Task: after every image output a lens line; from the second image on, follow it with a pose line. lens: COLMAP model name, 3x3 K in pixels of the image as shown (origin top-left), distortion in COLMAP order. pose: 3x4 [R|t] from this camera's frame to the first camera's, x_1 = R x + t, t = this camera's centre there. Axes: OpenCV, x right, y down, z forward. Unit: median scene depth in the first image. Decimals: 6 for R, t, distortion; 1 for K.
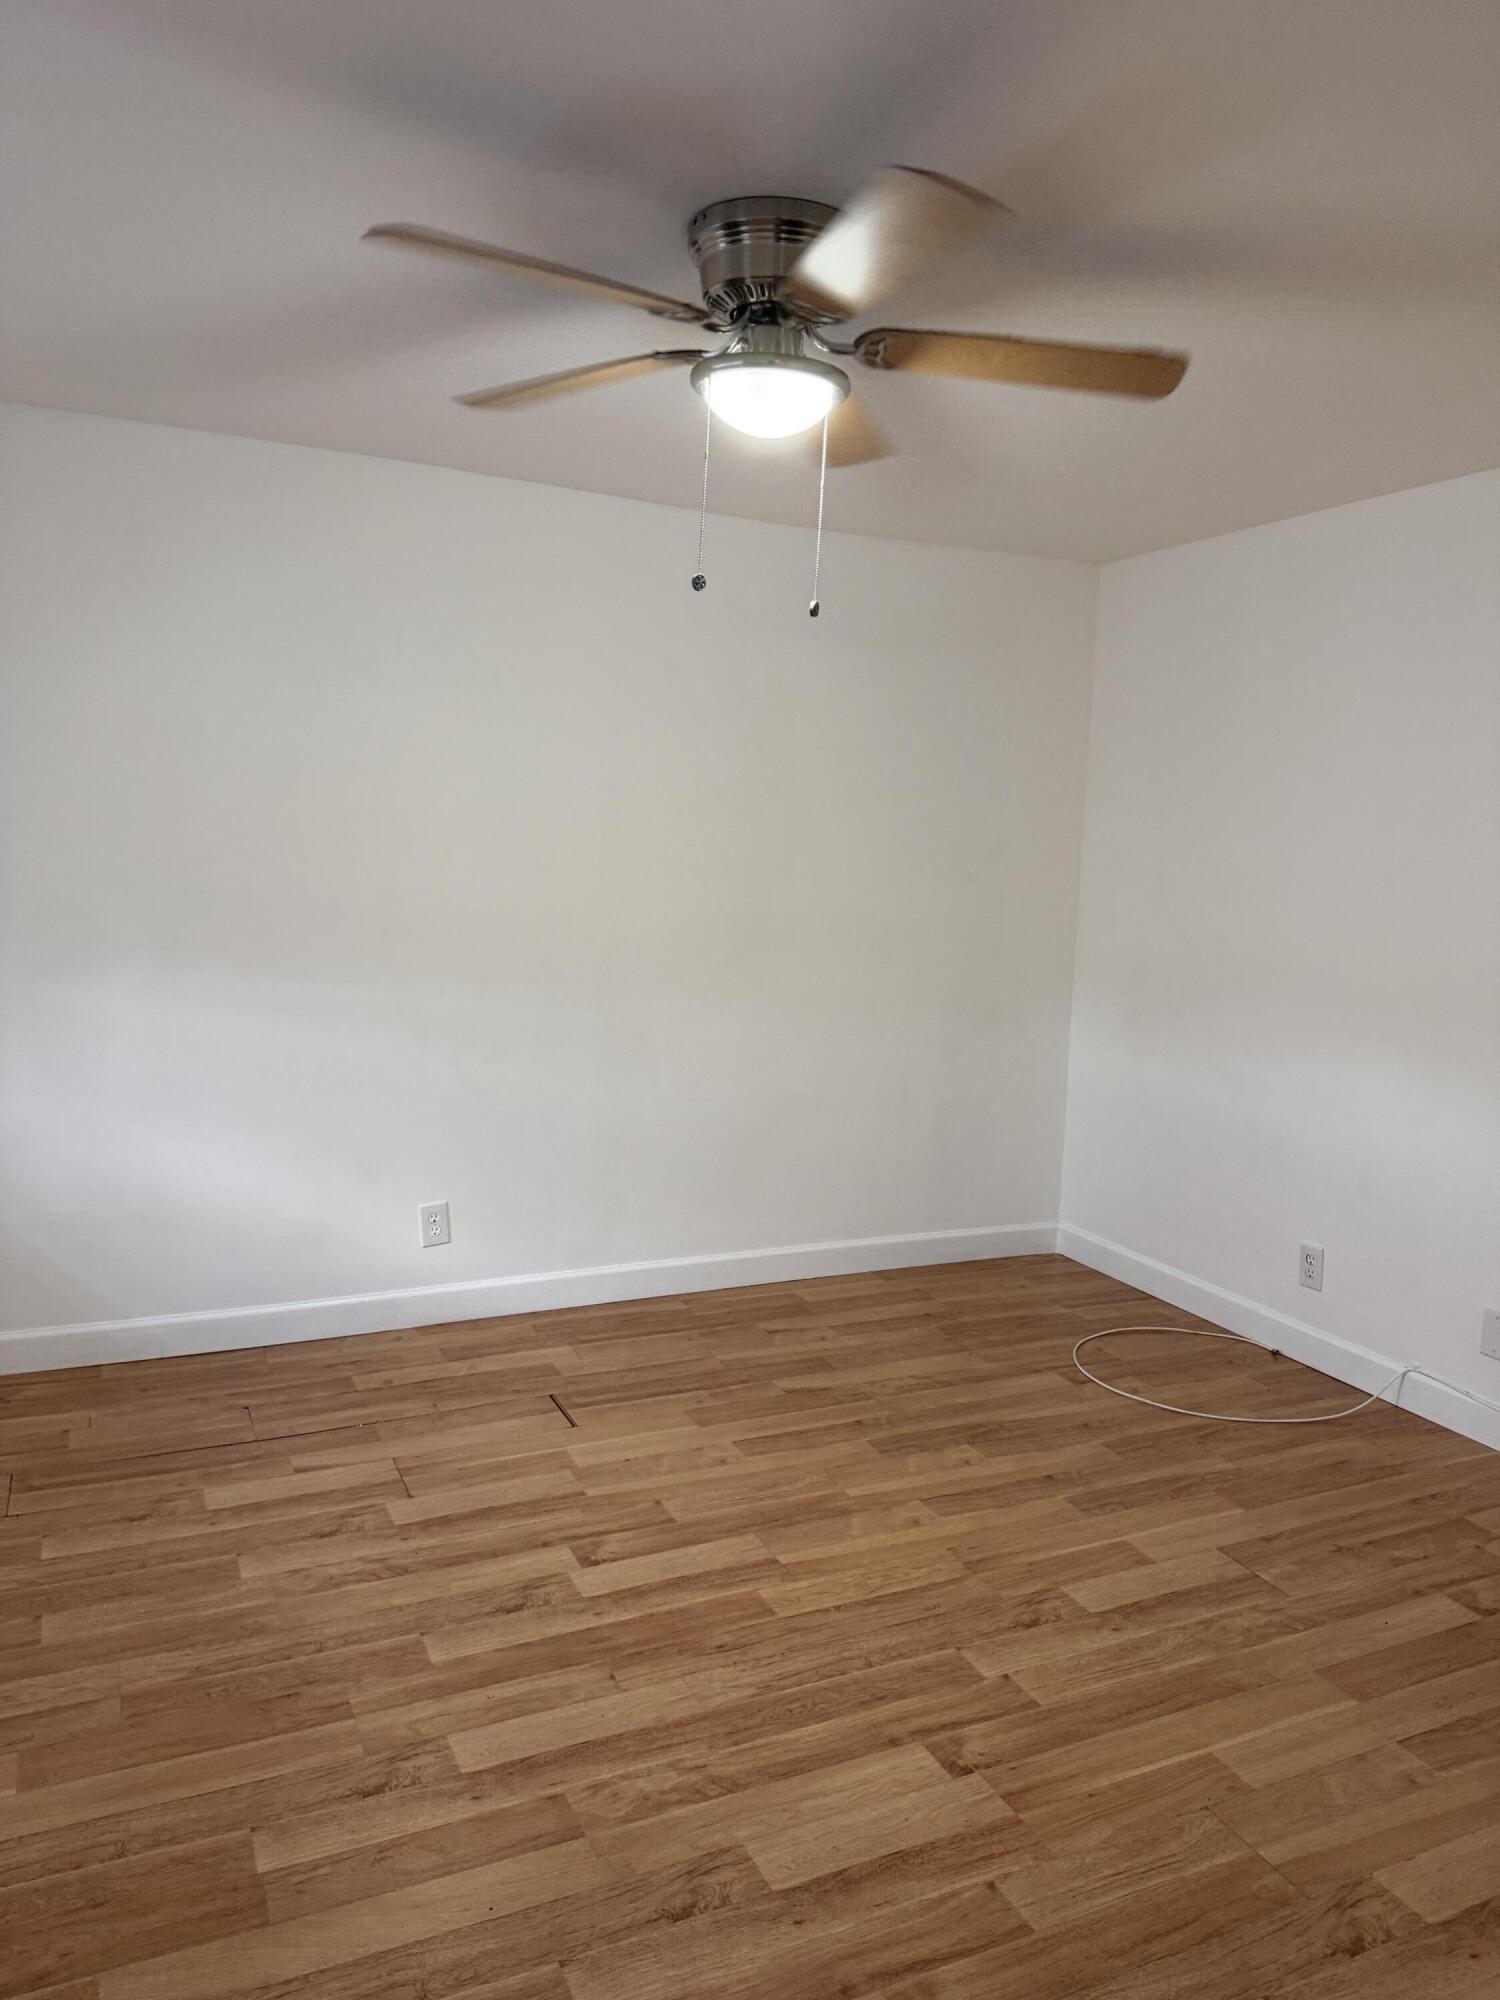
lens RADIAL K [[1410.5, 0, 756.8], [0, 1410.5, 1035.1], [0, 0, 1]] dist [0.064458, -0.058359]
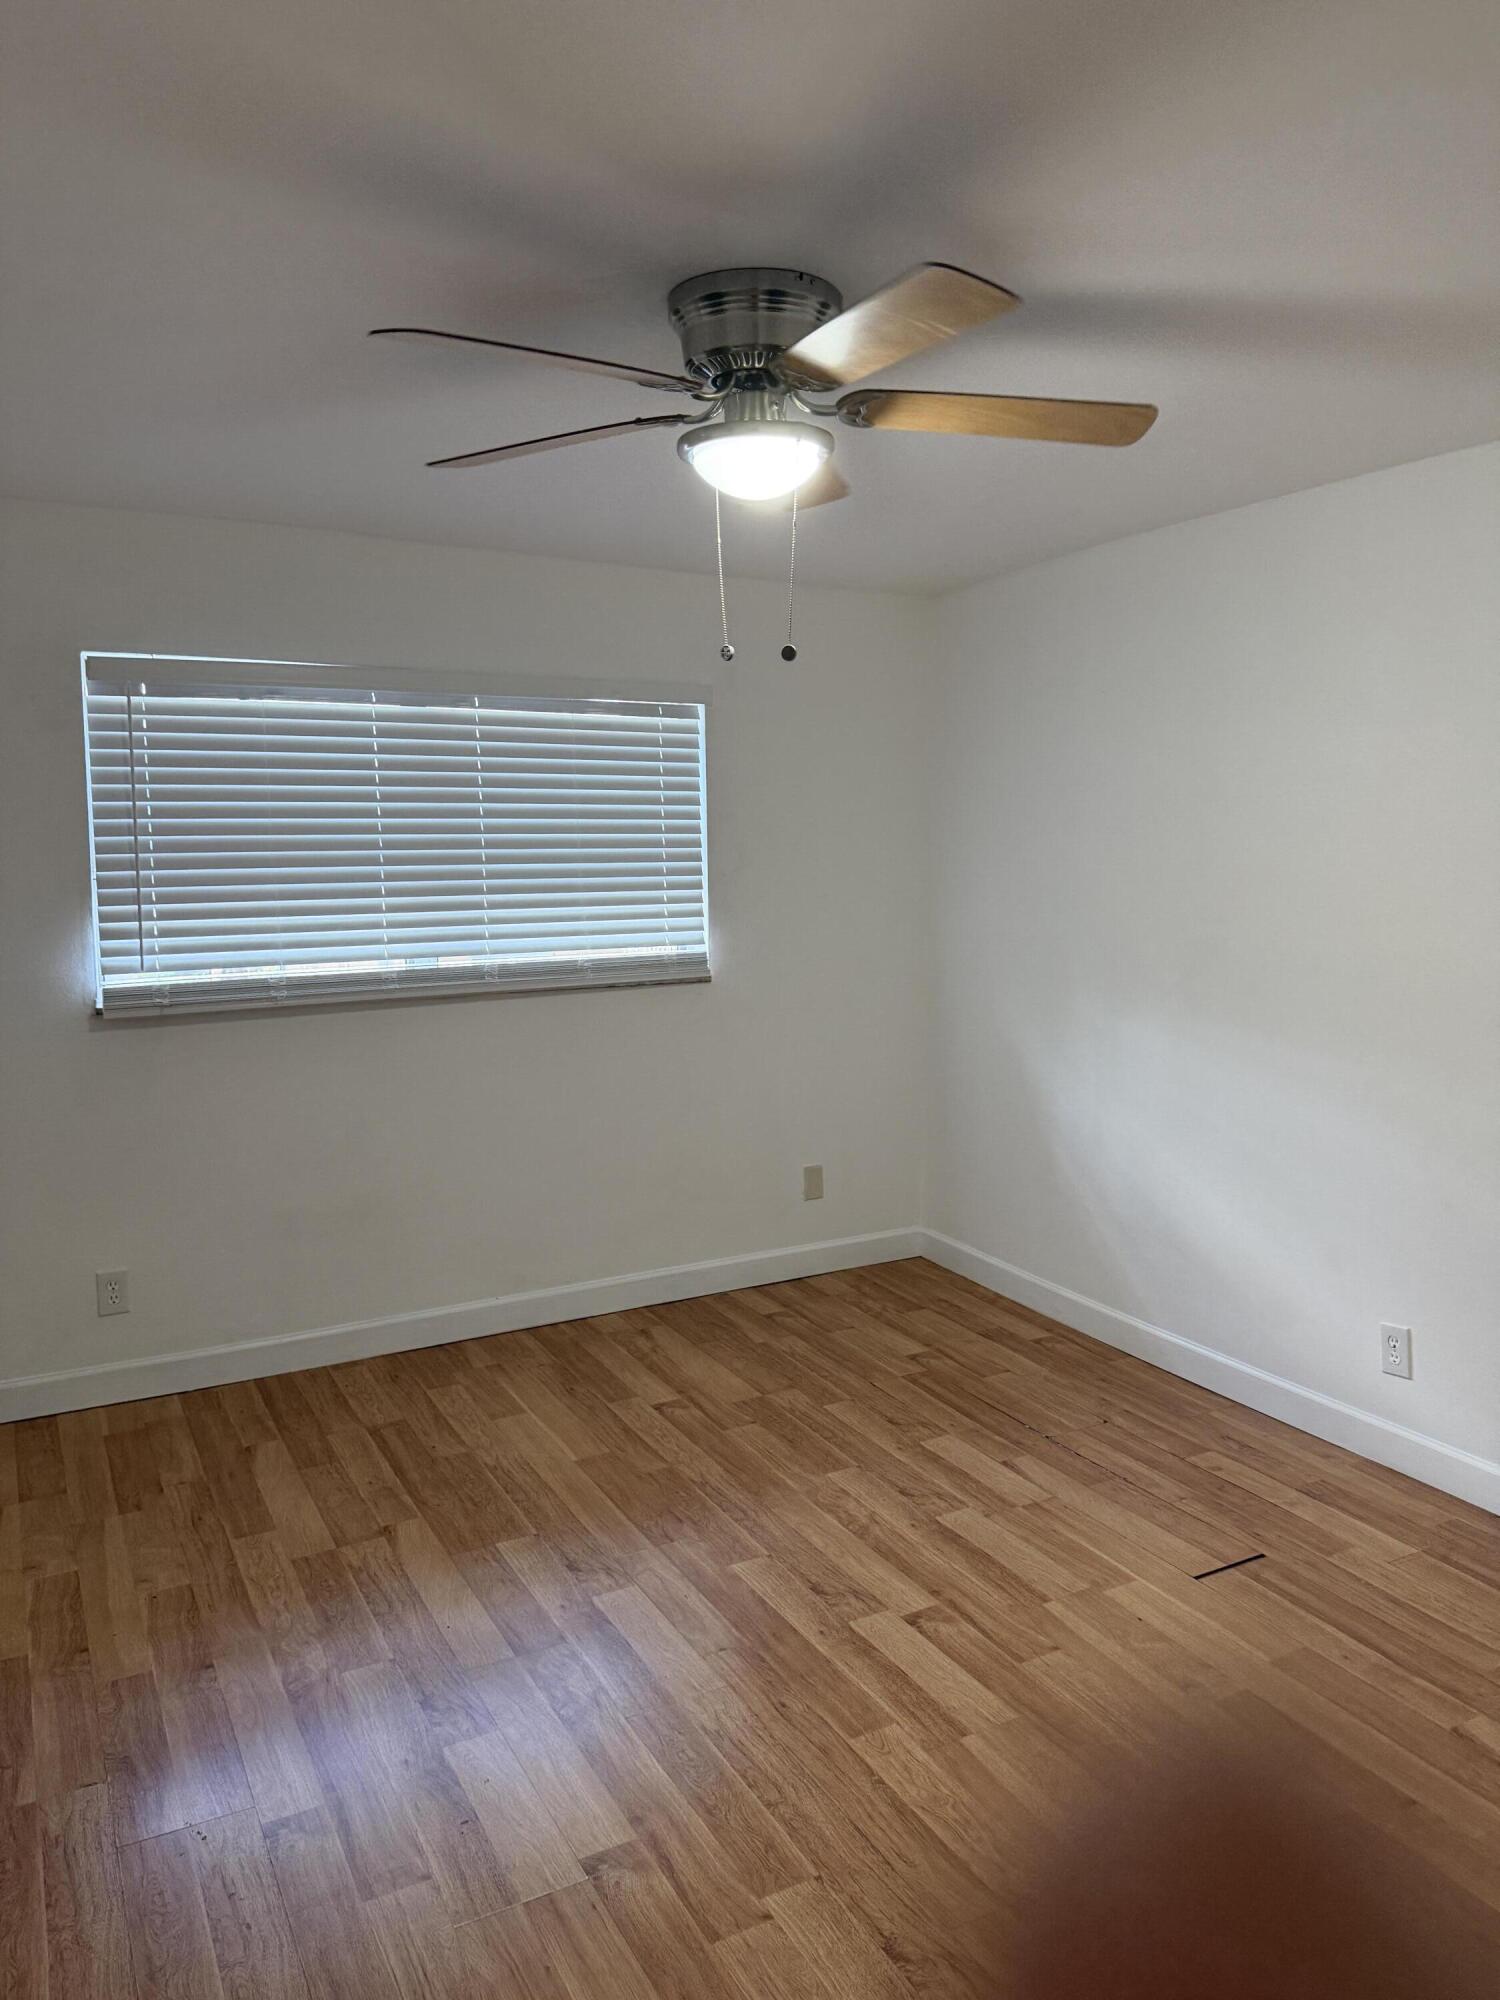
lens RADIAL K [[1410.5, 0, 756.8], [0, 1410.5, 1035.1], [0, 0, 1]] dist [0.064458, -0.058359]
pose [[0.068270, 0.097651, -0.992876, 0.843201], [-0.141561, 0.986077, 0.087248, -0.107647], [0.987573, 0.134596, 0.081143, 0.769906]]
